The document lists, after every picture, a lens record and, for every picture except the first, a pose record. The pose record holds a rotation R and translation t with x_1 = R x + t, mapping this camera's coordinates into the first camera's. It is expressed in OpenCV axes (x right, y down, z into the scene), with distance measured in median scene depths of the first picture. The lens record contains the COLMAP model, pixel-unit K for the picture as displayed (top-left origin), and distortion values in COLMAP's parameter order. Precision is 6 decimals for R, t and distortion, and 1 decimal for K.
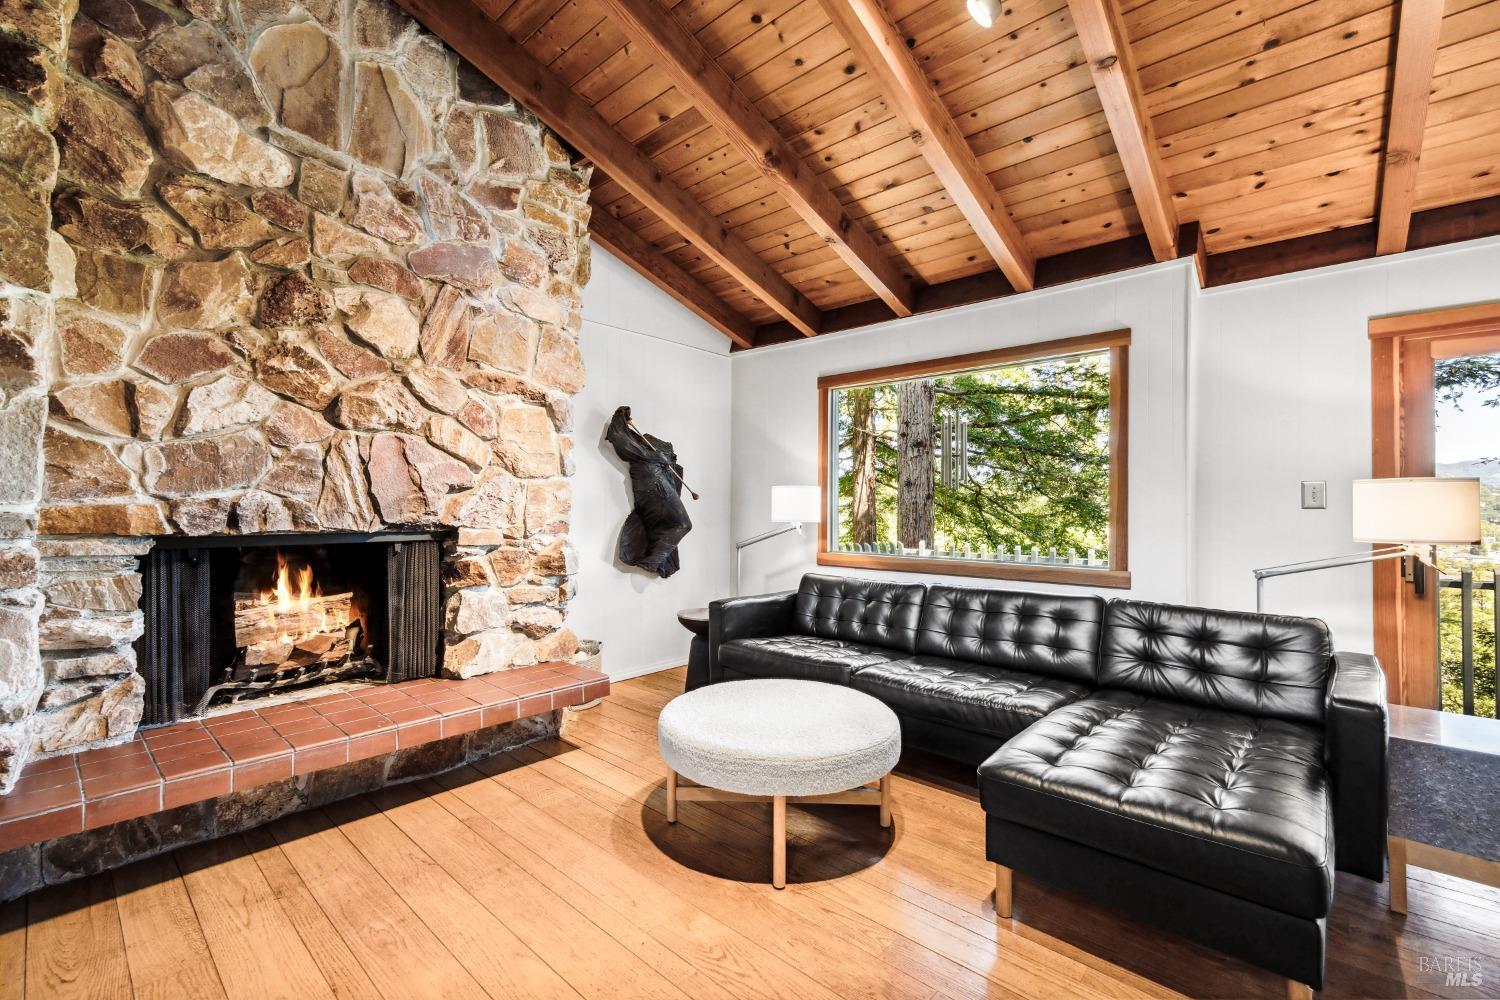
lens RADIAL K [[608.3, 0, 743.9], [0, 608.3, 503.7], [0, 0, 1]] dist [-0.000351, -0.000298]
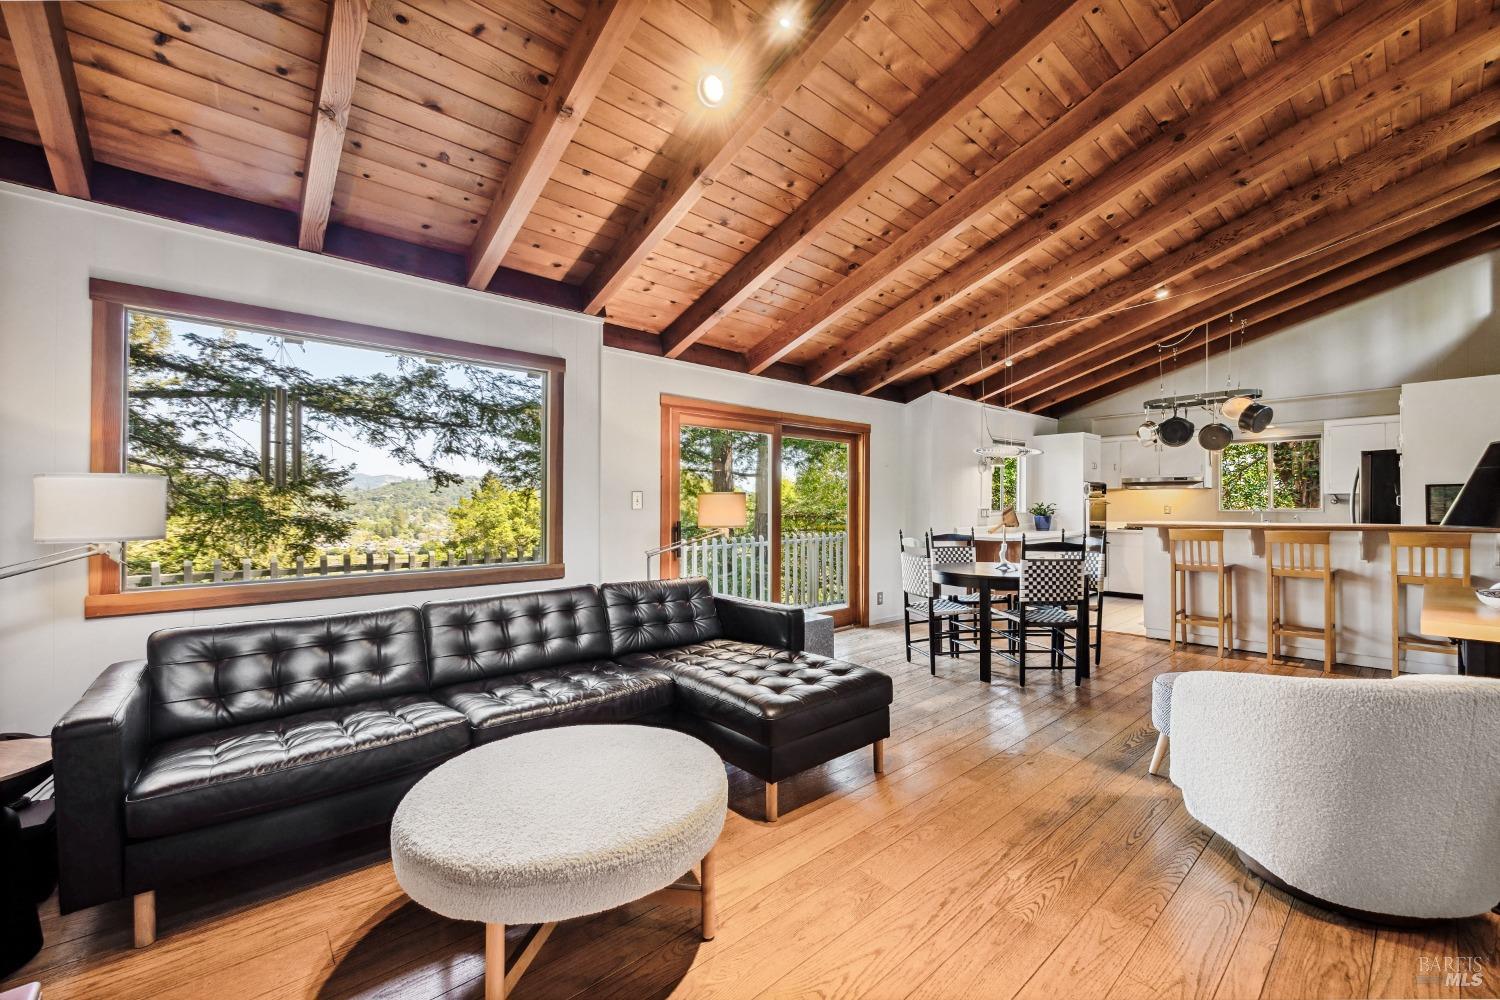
lens RADIAL K [[608.3, 0, 743.9], [0, 608.3, 503.7], [0, 0, 1]] dist [-0.000351, -0.000298]
pose [[0.127340, 0.005021, 0.991846, -0.442970], [0.004841, 0.999972, -0.005684, 0.001913], [-0.991847, 0.005526, 0.127312, 0.449659]]
